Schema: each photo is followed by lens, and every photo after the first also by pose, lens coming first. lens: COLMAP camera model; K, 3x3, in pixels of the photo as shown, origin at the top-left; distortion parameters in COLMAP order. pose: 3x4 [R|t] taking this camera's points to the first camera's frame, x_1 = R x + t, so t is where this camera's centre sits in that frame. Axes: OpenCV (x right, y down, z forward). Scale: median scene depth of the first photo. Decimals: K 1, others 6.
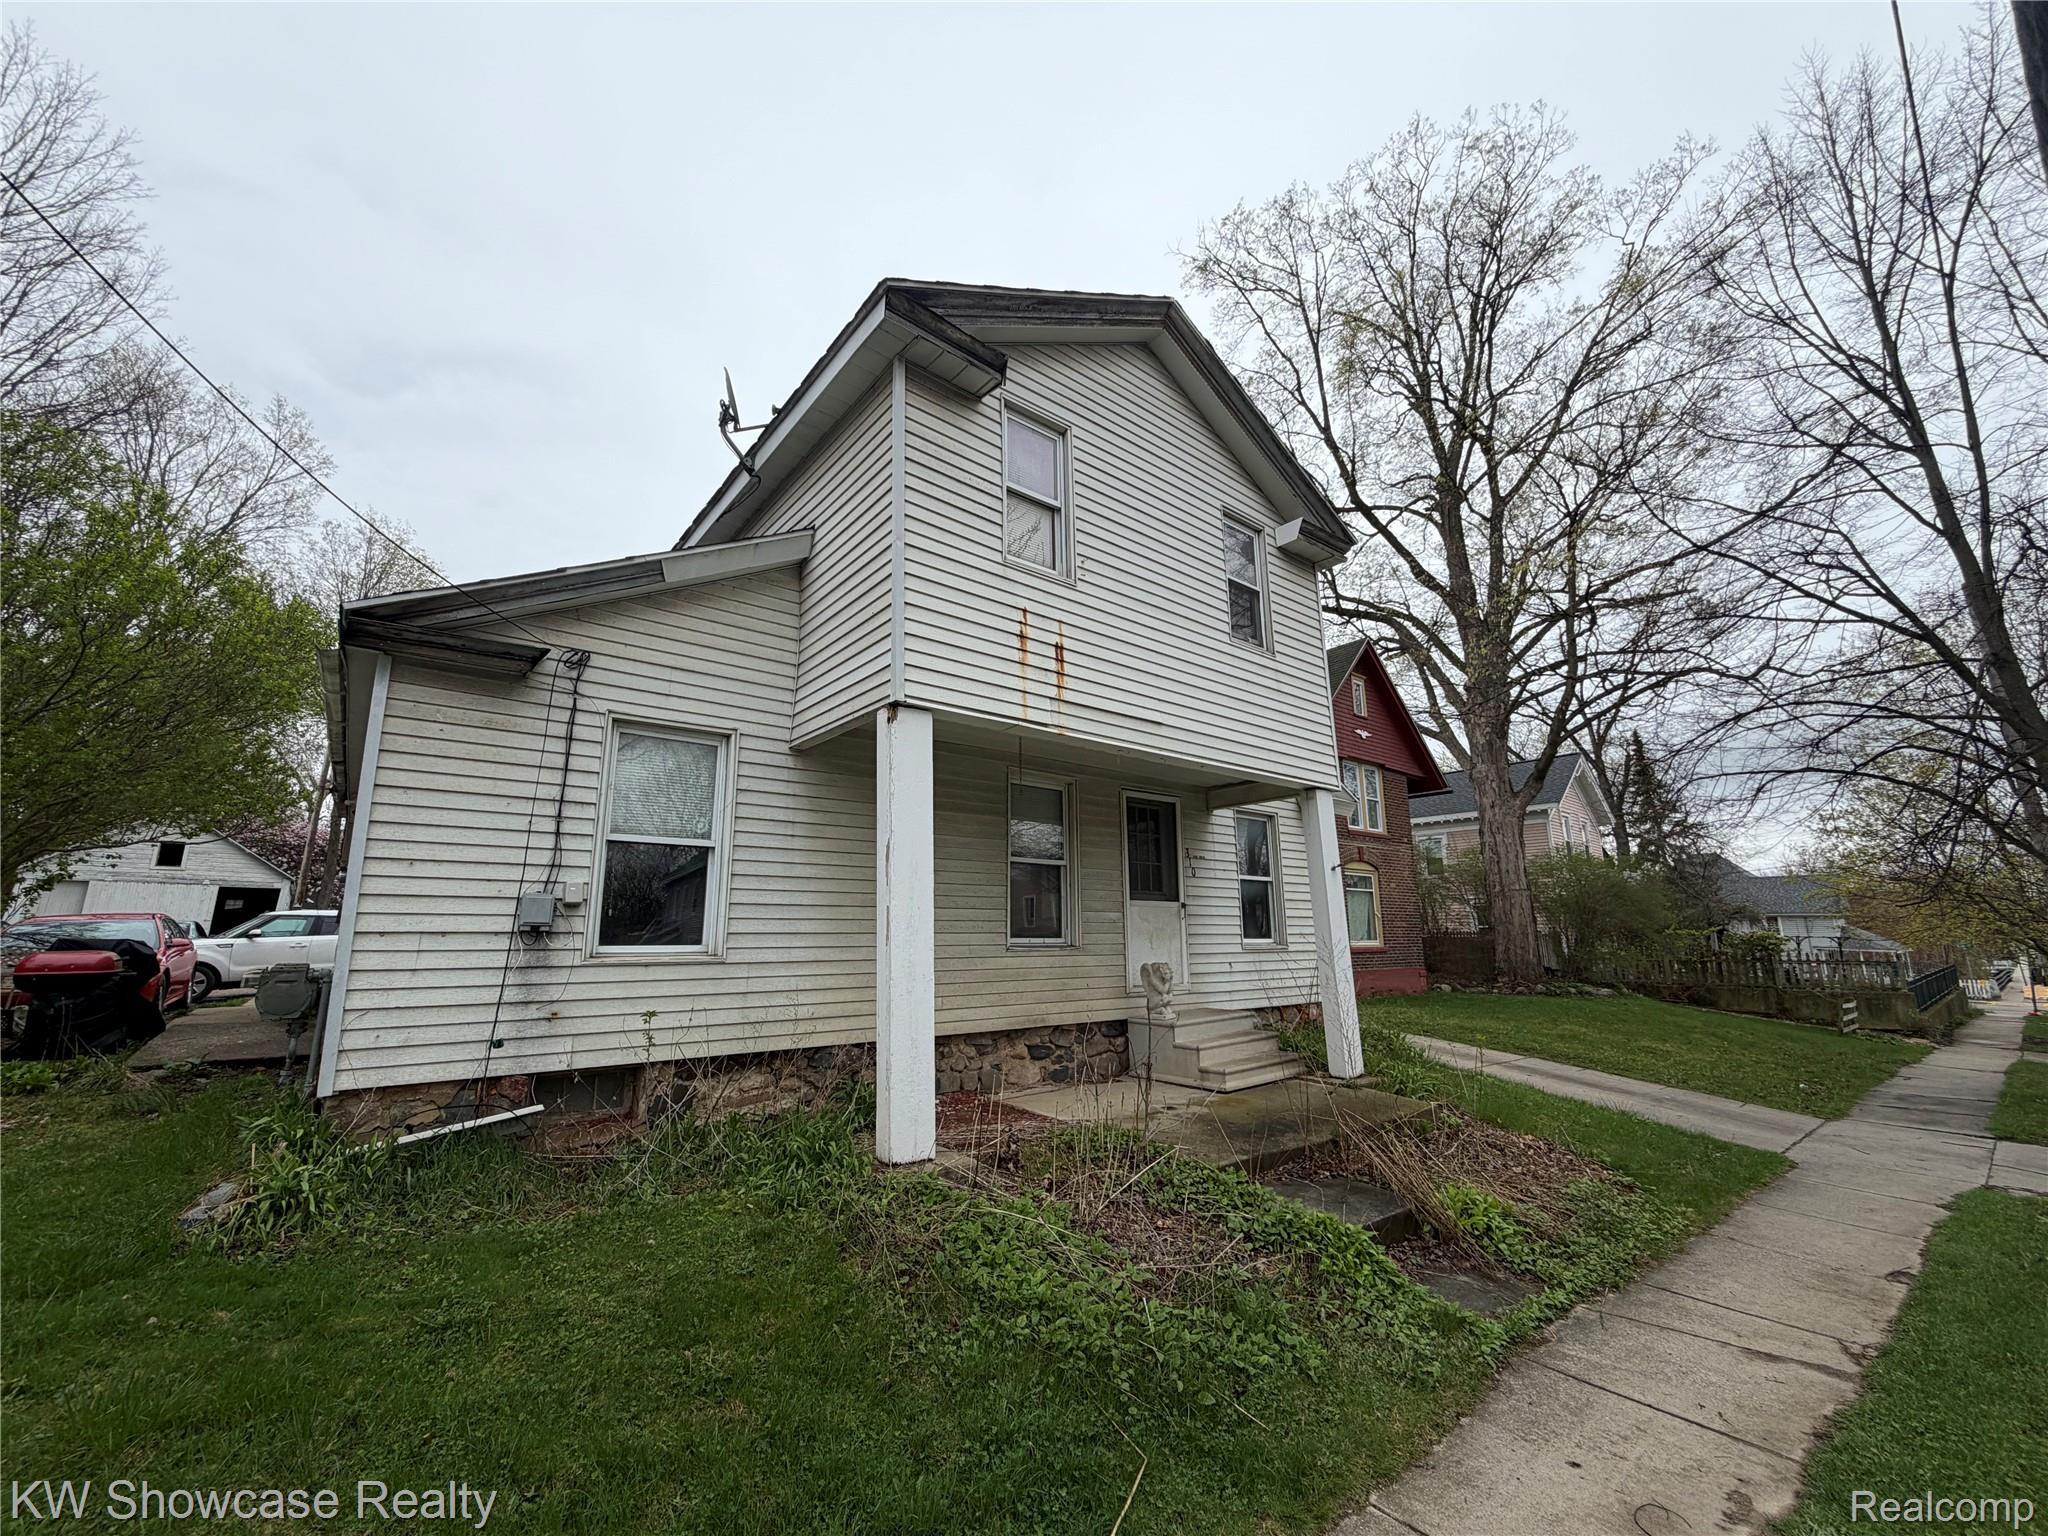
lens RADIAL K [[822.4, 0, 1022.9], [0, 822.4, 769.8], [0, 0, 1]] dist [-0.000853, -0.000178]
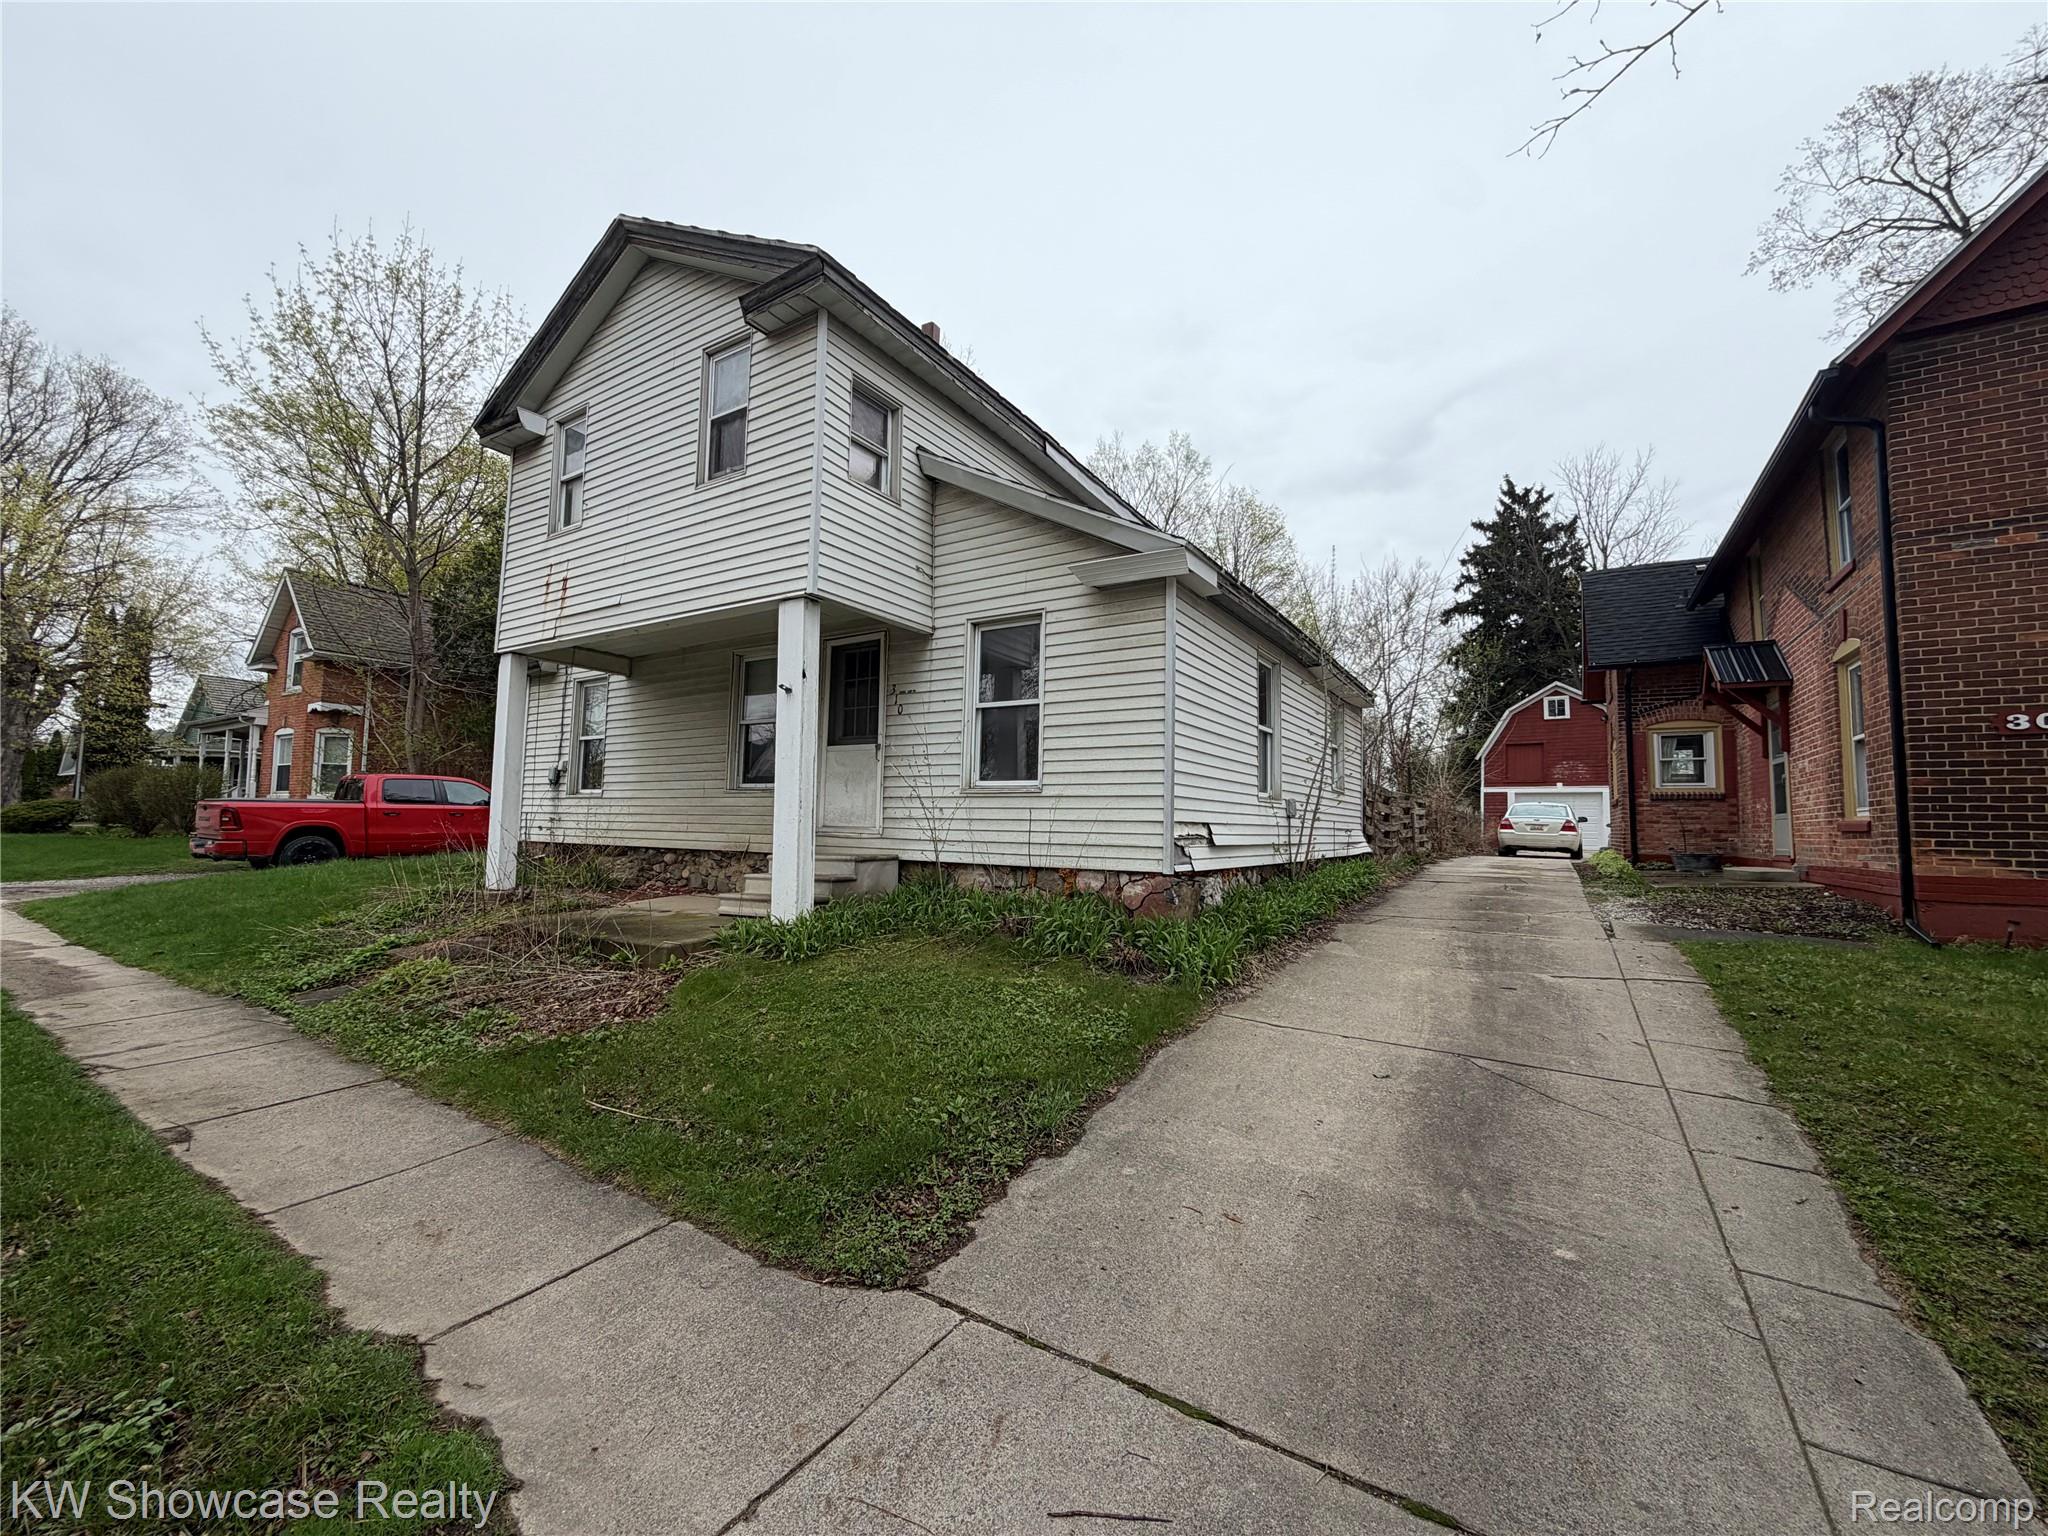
lens RADIAL K [[822.4, 0, 1017.5], [0, 822.4, 770.3], [0, 0, 1]] dist [-0.000853, -0.000178]
pose [[0.315168, -0.052522, -0.947582, 1.573474], [0.172339, 0.985034, 0.002722, 0.299943], [0.933257, -0.164163, 0.319502, 1.170699]]
